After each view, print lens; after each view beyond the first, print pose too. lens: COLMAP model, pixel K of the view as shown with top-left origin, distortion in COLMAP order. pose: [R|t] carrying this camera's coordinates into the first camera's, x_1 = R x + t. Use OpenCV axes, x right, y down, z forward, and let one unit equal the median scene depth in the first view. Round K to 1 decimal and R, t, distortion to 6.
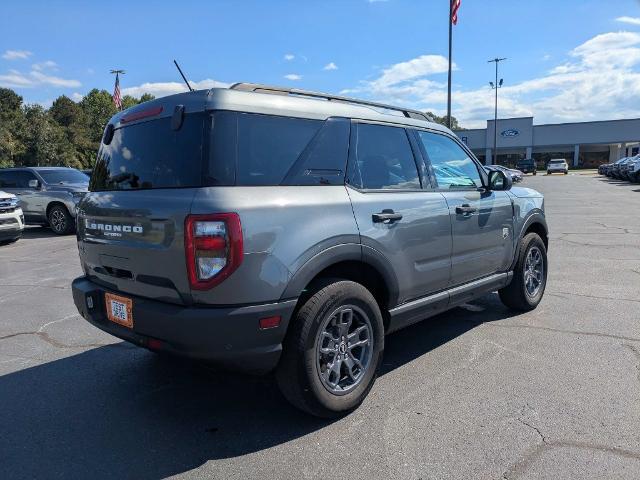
lens RADIAL K [[479.9, 0, 307.7], [0, 479.9, 235.7], [0, 0, 1]] dist [0.032828, -0.008020]
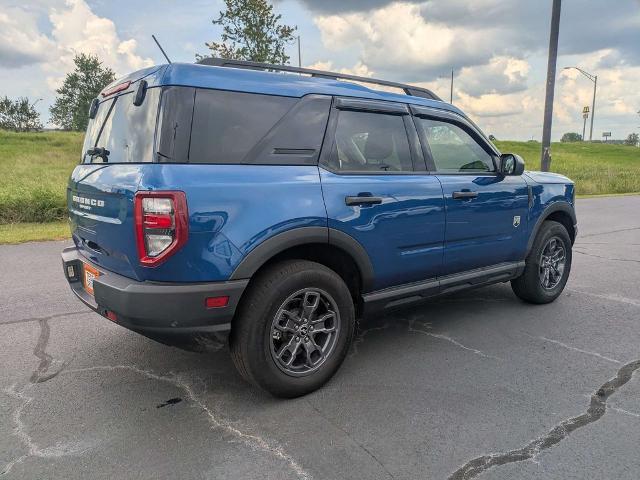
lens RADIAL K [[479.9, 0, 307.8], [0, 479.9, 232.8], [0, 0, 1]] dist [0.032828, -0.008020]
pose [[0.991110, 0.047894, -0.124123, 0.183391], [-0.042329, 0.997993, 0.047090, -0.015009], [0.126130, -0.041418, 0.991149, 0.030251]]
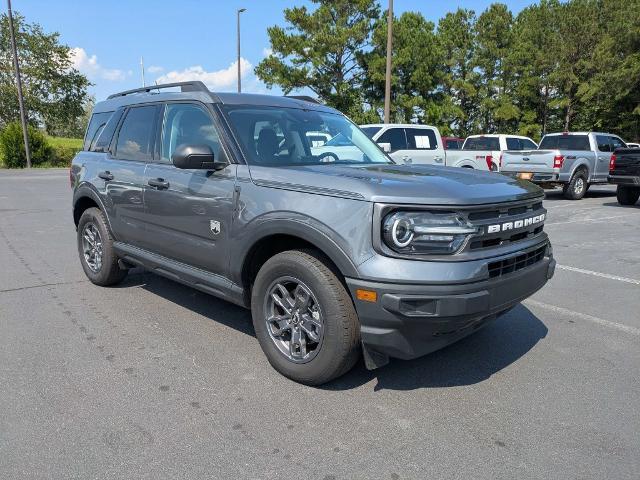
lens RADIAL K [[479.9, 0, 319.6], [0, 479.9, 240.7], [0, 0, 1]] dist [0.032828, -0.008020]
pose [[0.005882, 0.213680, -0.976886, 1.681030], [-0.113369, 0.970747, 0.211654, -0.239400], [0.993536, 0.109504, 0.029935, 1.669200]]
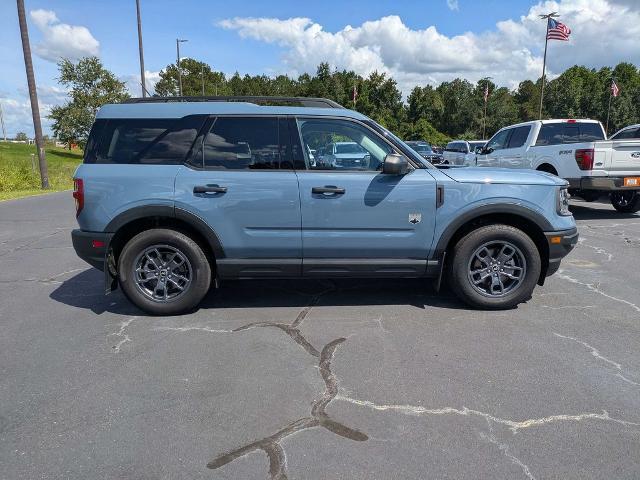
lens RADIAL K [[479.9, 0, 321.7], [0, 479.9, 244.9], [0, 0, 1]] dist [0.032828, -0.008020]
pose [[0.713219, 0.158493, -0.682788, 1.382666], [-0.087235, 0.986598, 0.137893, -0.104470], [0.695492, -0.038786, 0.717486, 0.249138]]
